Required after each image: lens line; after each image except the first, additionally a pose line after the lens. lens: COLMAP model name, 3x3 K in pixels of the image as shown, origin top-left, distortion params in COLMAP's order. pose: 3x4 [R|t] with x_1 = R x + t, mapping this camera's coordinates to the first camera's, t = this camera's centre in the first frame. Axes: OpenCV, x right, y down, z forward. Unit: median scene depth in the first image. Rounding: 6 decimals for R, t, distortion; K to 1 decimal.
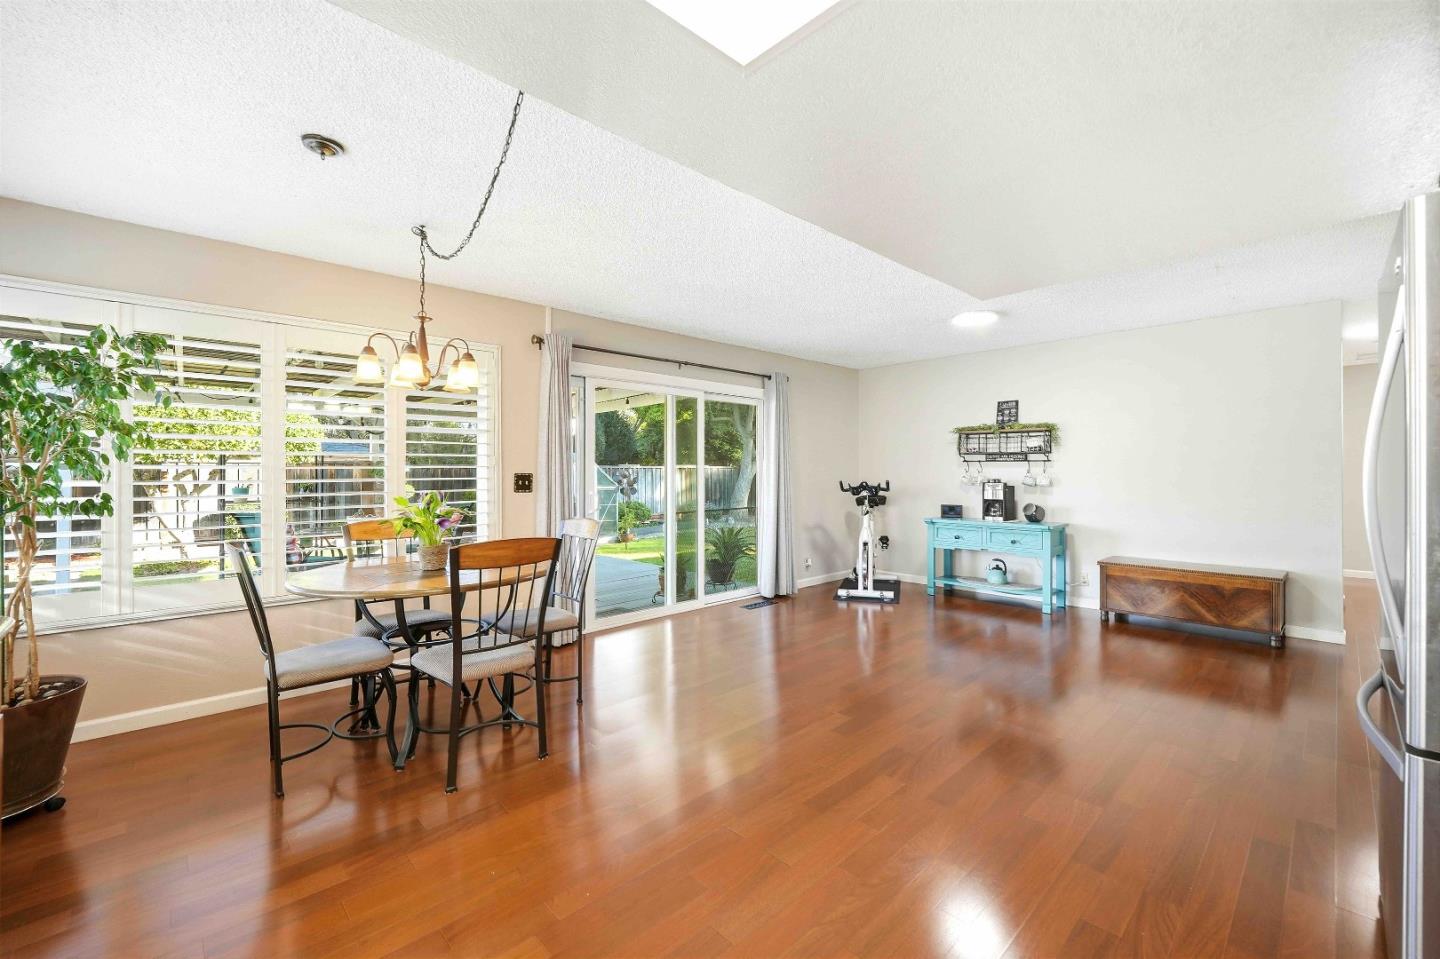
lens RADIAL K [[598.2, 0, 725.8], [0, 598.2, 472.6], [0, 0, 1]] dist [0.000241, -0.005678]
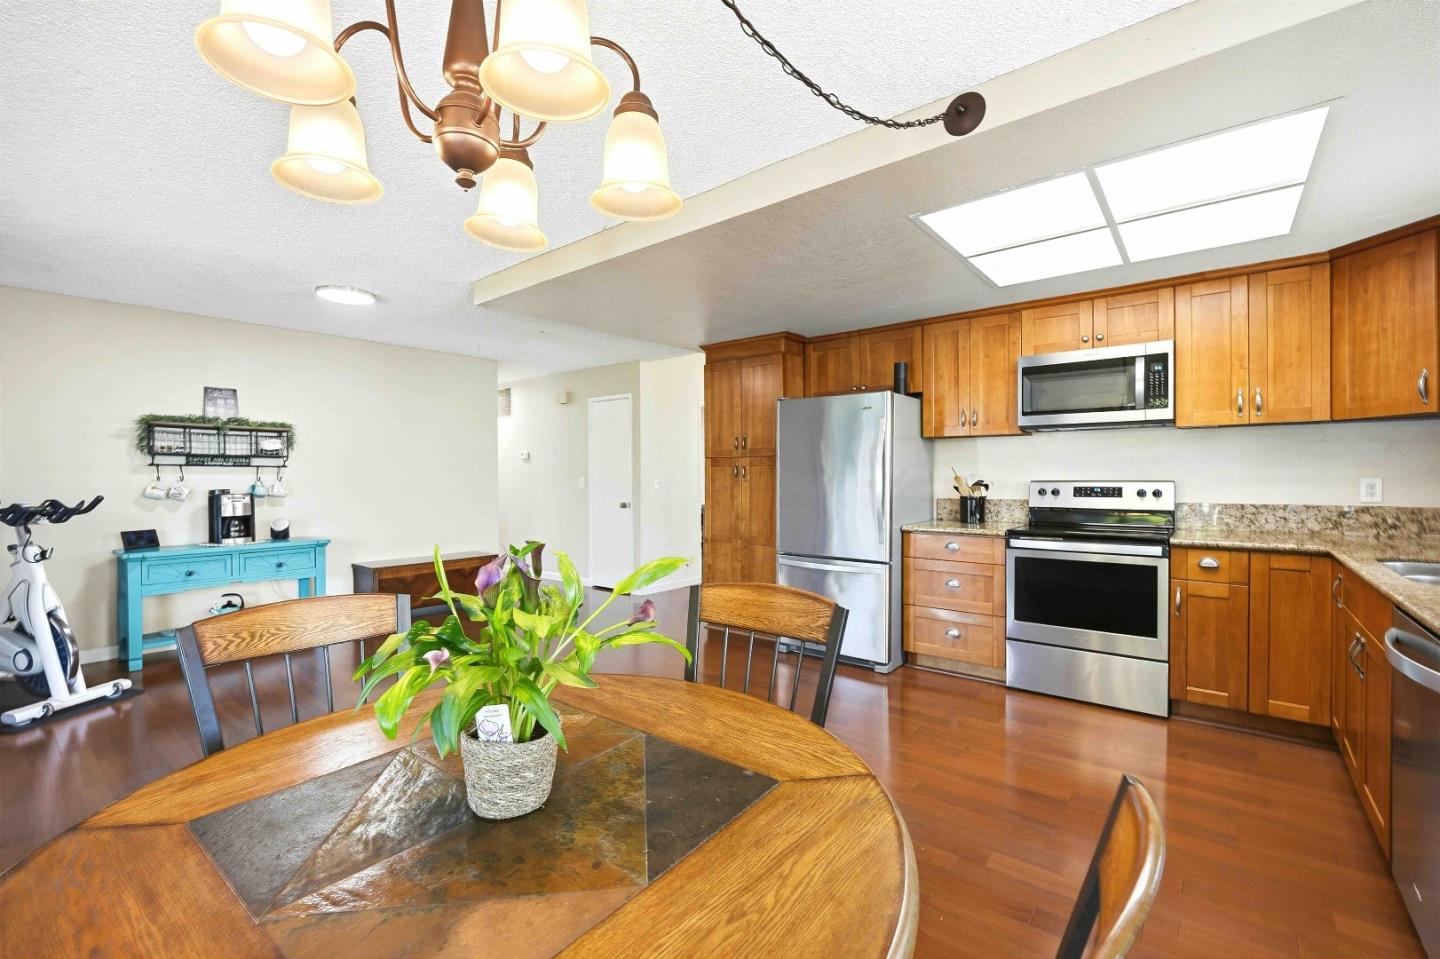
lens RADIAL K [[626.5, 0, 737.9], [0, 626.5, 481.0], [0, 0, 1]] dist [-0.001038, -0.000376]
pose [[-0.149162, -0.008891, 0.988773, -0.435485], [0.008104, 0.999915, 0.010213, -0.002848], [-0.988780, 0.009537, -0.149077, 0.469250]]
